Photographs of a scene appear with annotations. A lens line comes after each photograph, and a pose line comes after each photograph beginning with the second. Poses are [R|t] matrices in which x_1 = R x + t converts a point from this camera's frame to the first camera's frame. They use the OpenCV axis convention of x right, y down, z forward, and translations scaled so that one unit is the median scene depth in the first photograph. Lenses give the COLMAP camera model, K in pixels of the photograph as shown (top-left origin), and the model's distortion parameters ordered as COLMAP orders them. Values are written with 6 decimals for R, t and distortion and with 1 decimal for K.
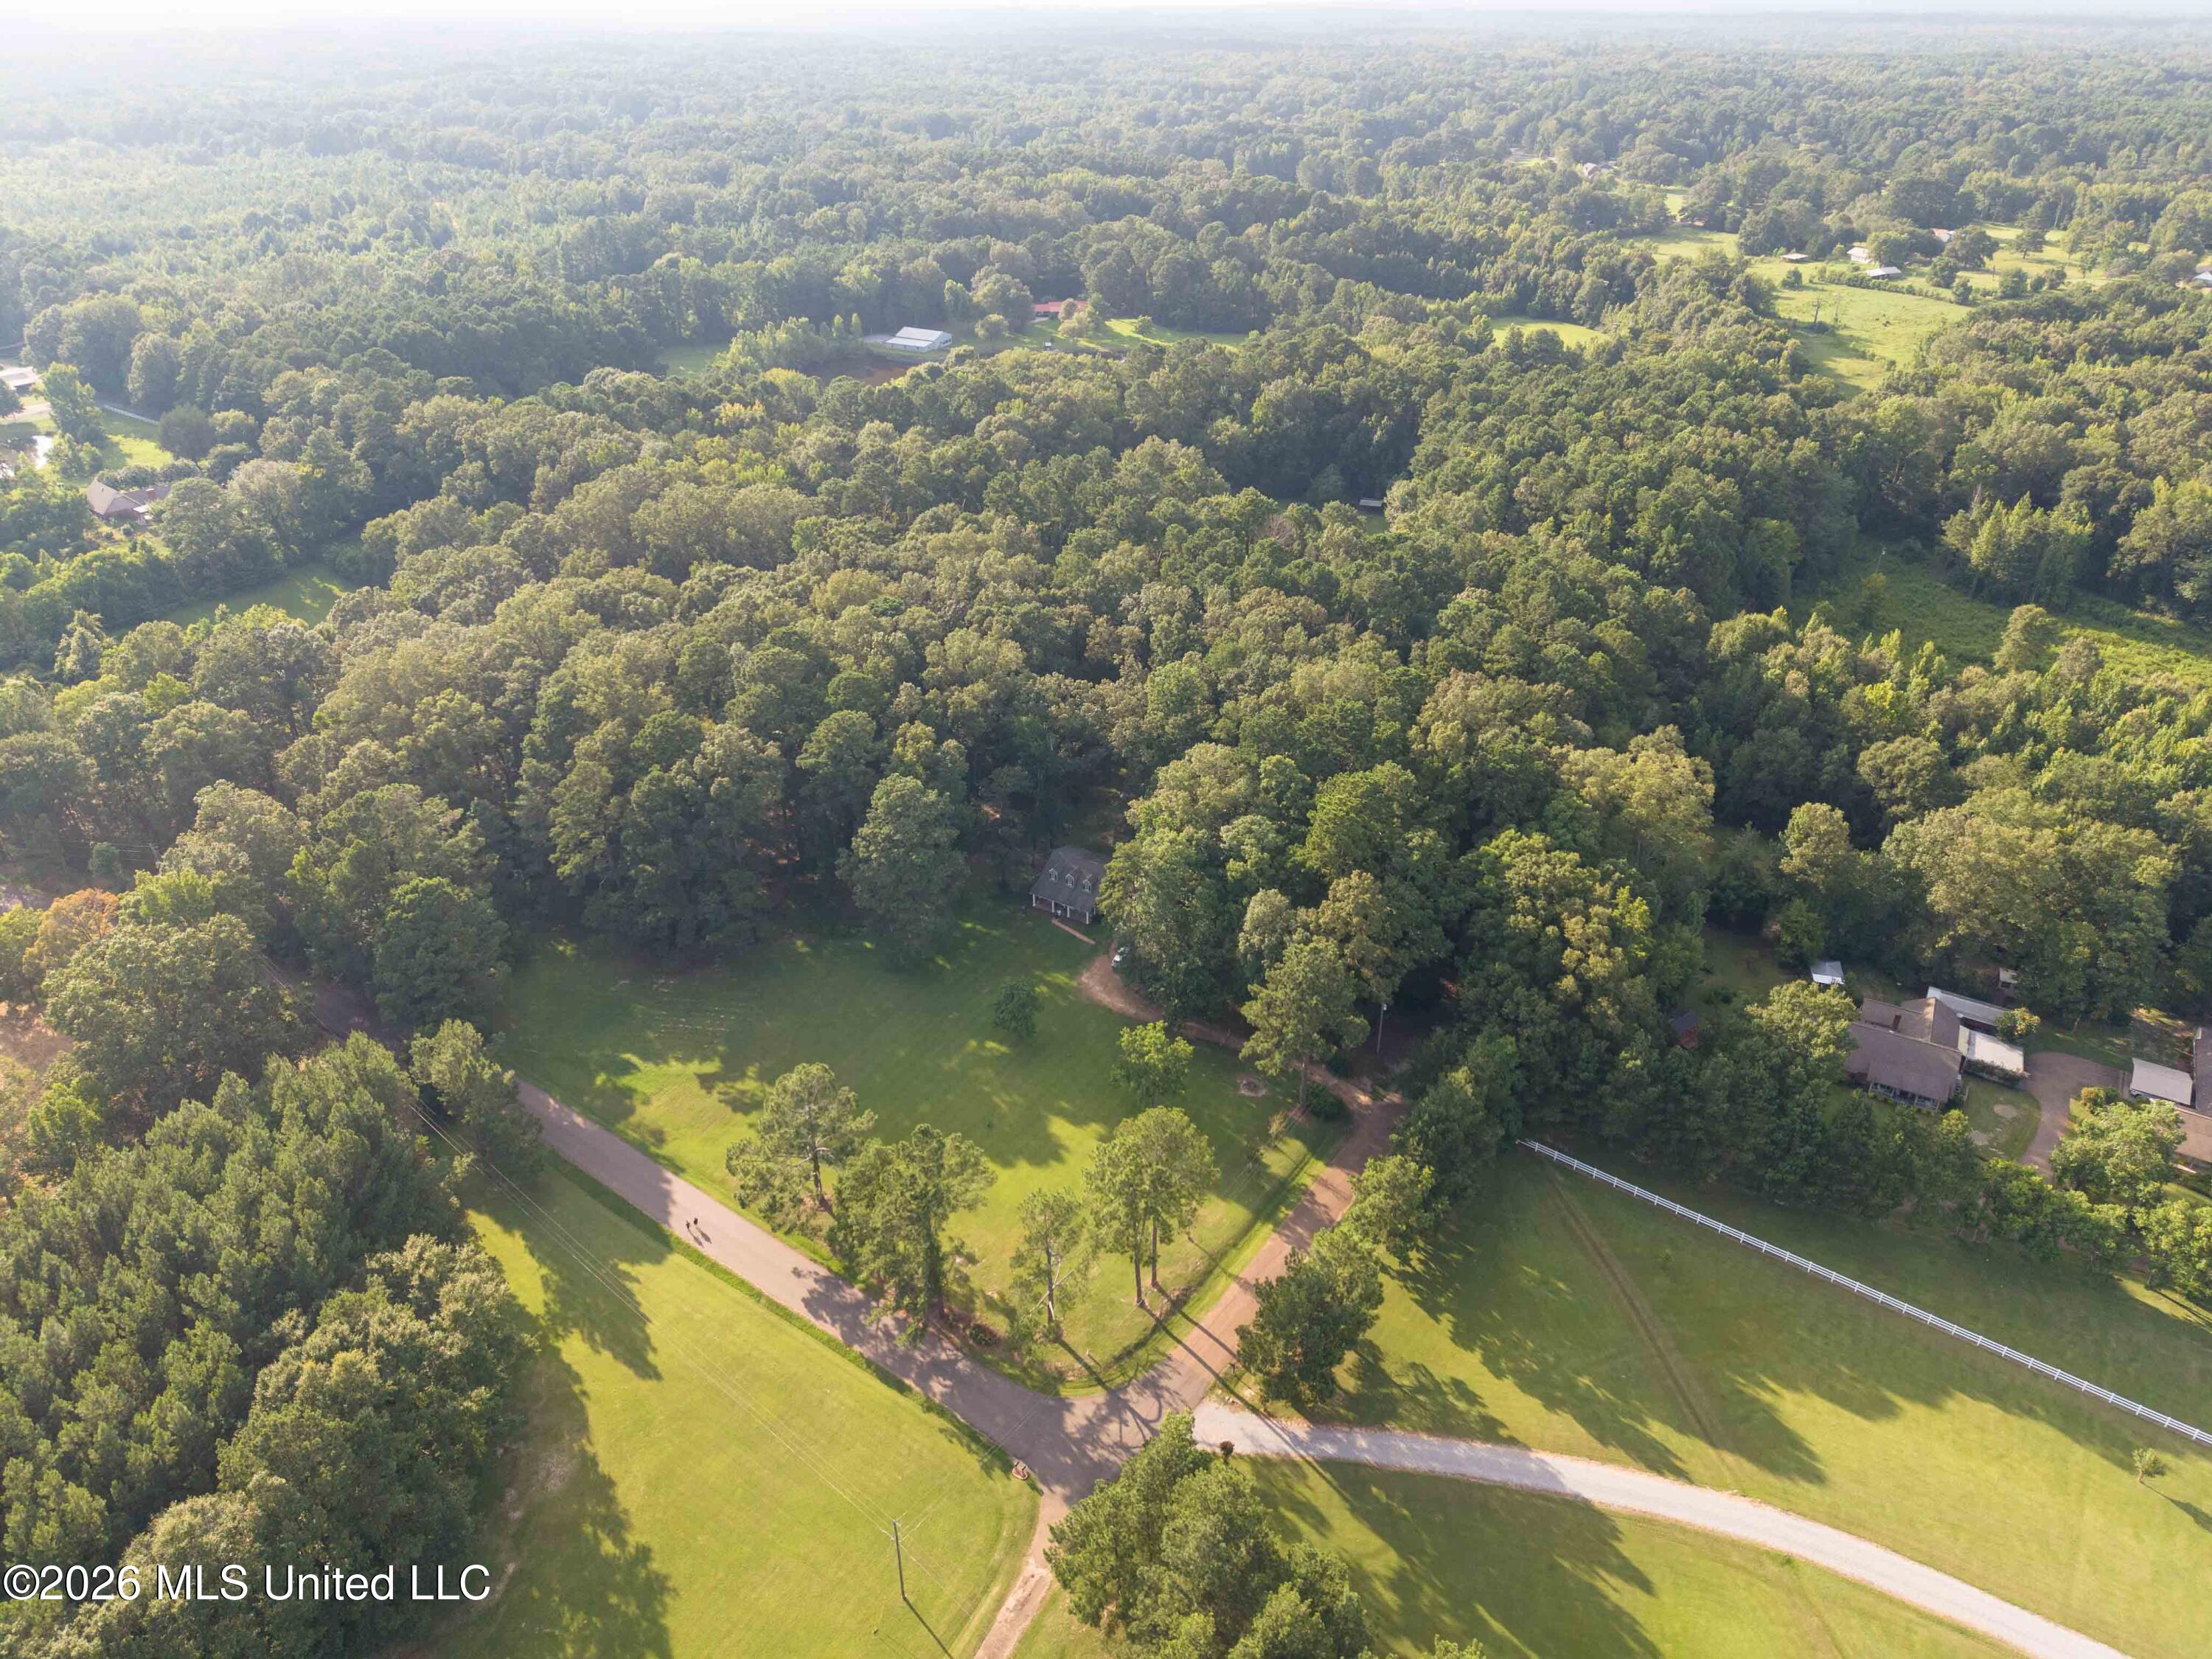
lens RADIAL K [[1492.4, 0, 1106.0], [0, 1492.4, 829.5], [0, 0, 1]] dist [0.032124, -0.023686]
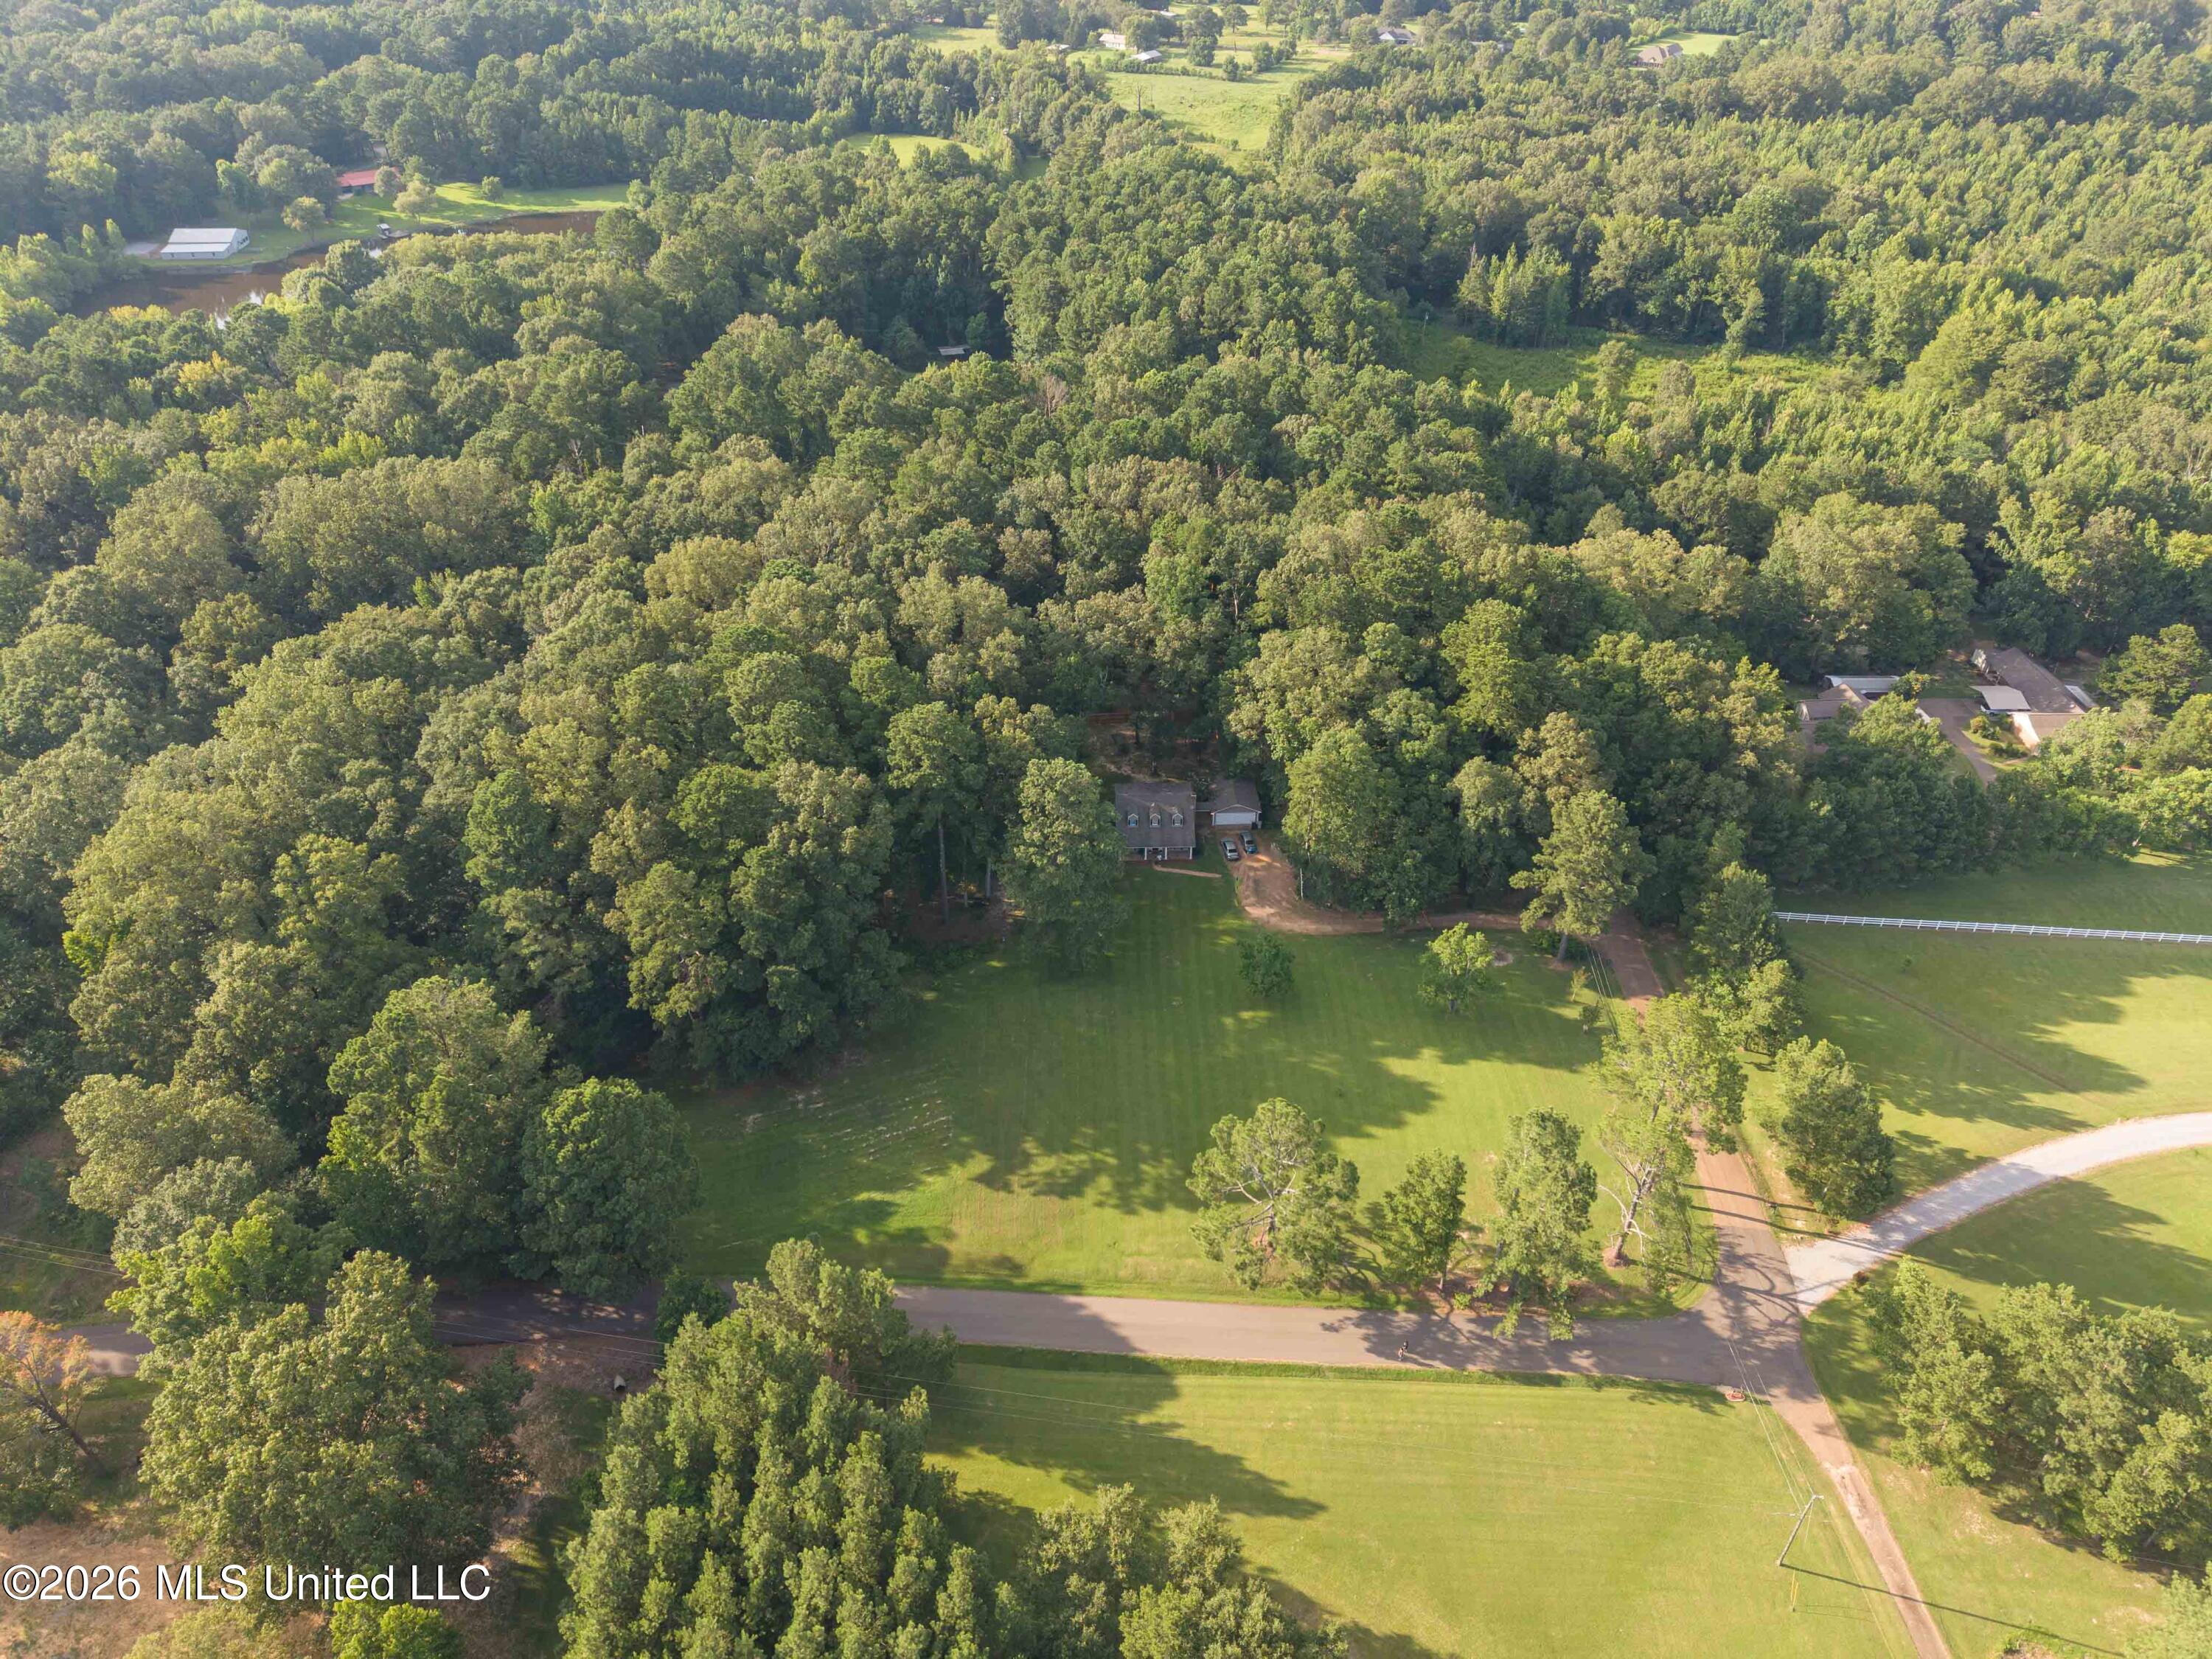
lens RADIAL K [[1492.4, 0, 1106.0], [0, 1492.4, 829.5], [0, 0, 1]] dist [0.032124, -0.023686]
pose [[0.838193, -0.313728, 0.446103, -0.564098], [0.265472, 0.949234, 0.168760, -0.149849], [-0.476401, -0.023026, 0.878927, 0.273998]]
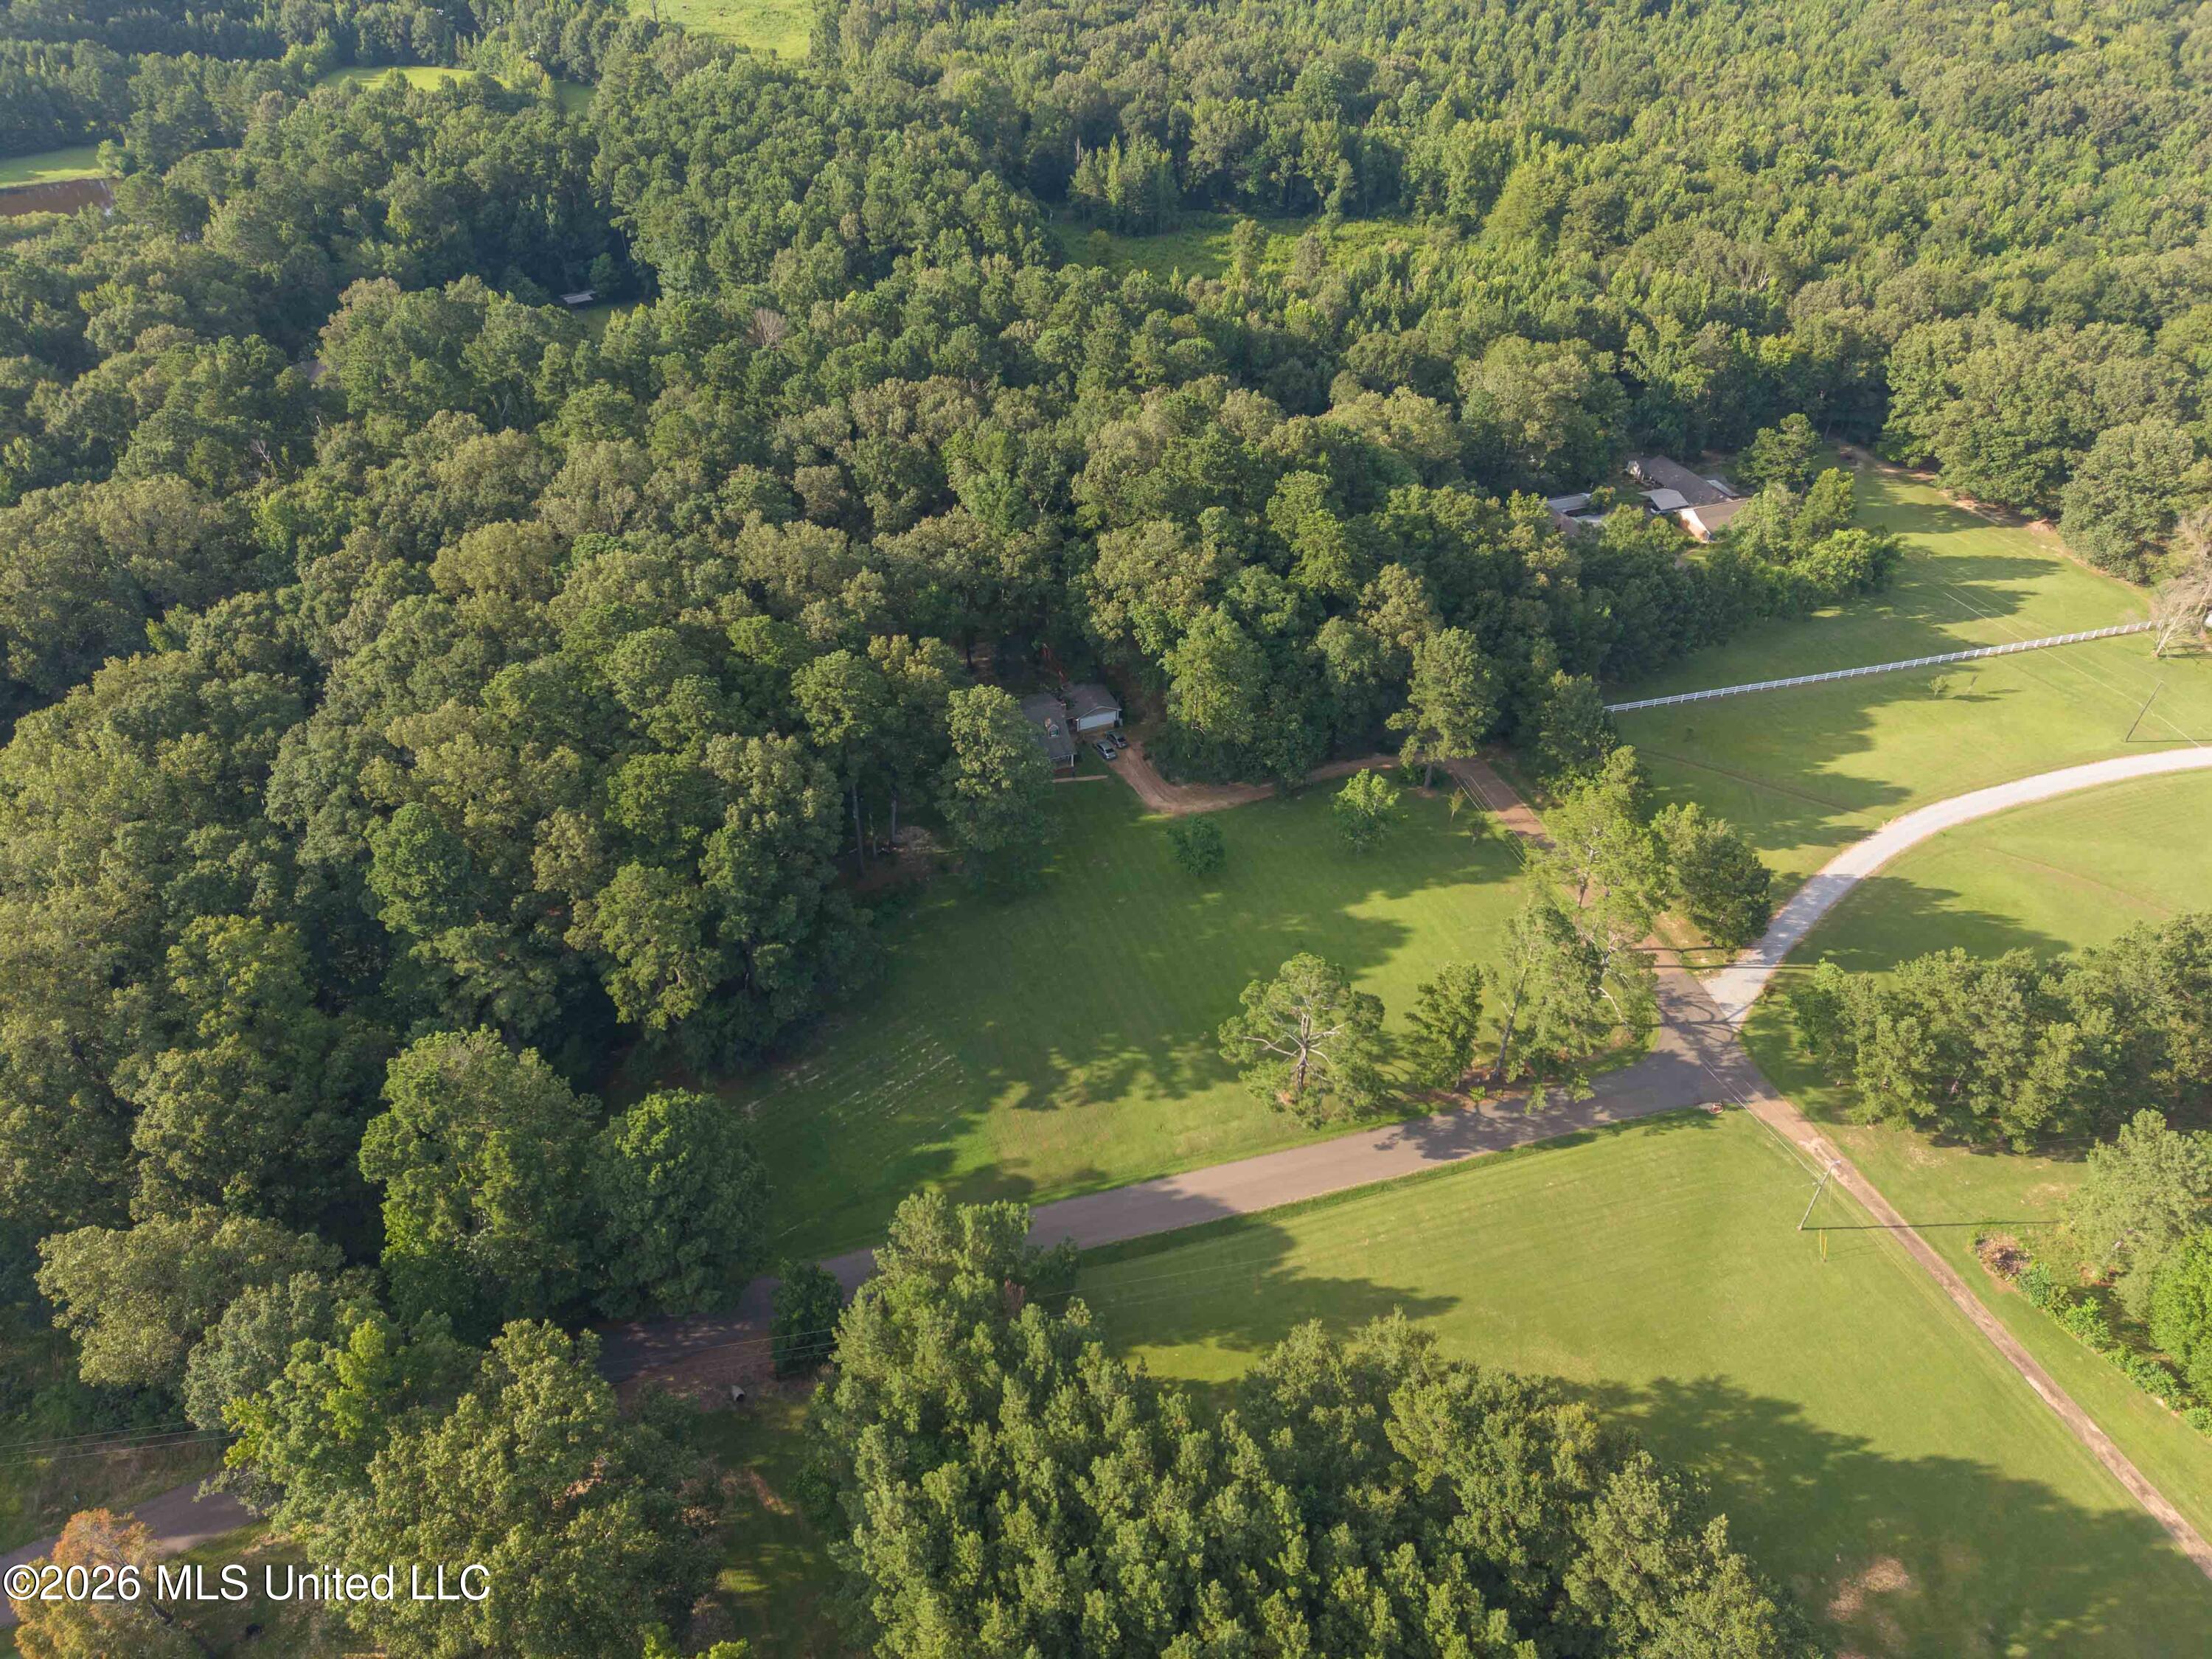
lens RADIAL K [[1492.4, 0, 1106.0], [0, 1492.4, 829.5], [0, 0, 1]] dist [0.032124, -0.023686]
pose [[0.607349, -0.488061, 0.626836, -0.746631], [0.383570, 0.871125, 0.306620, -0.222219], [-0.695702, 0.054210, 0.716282, 0.391204]]
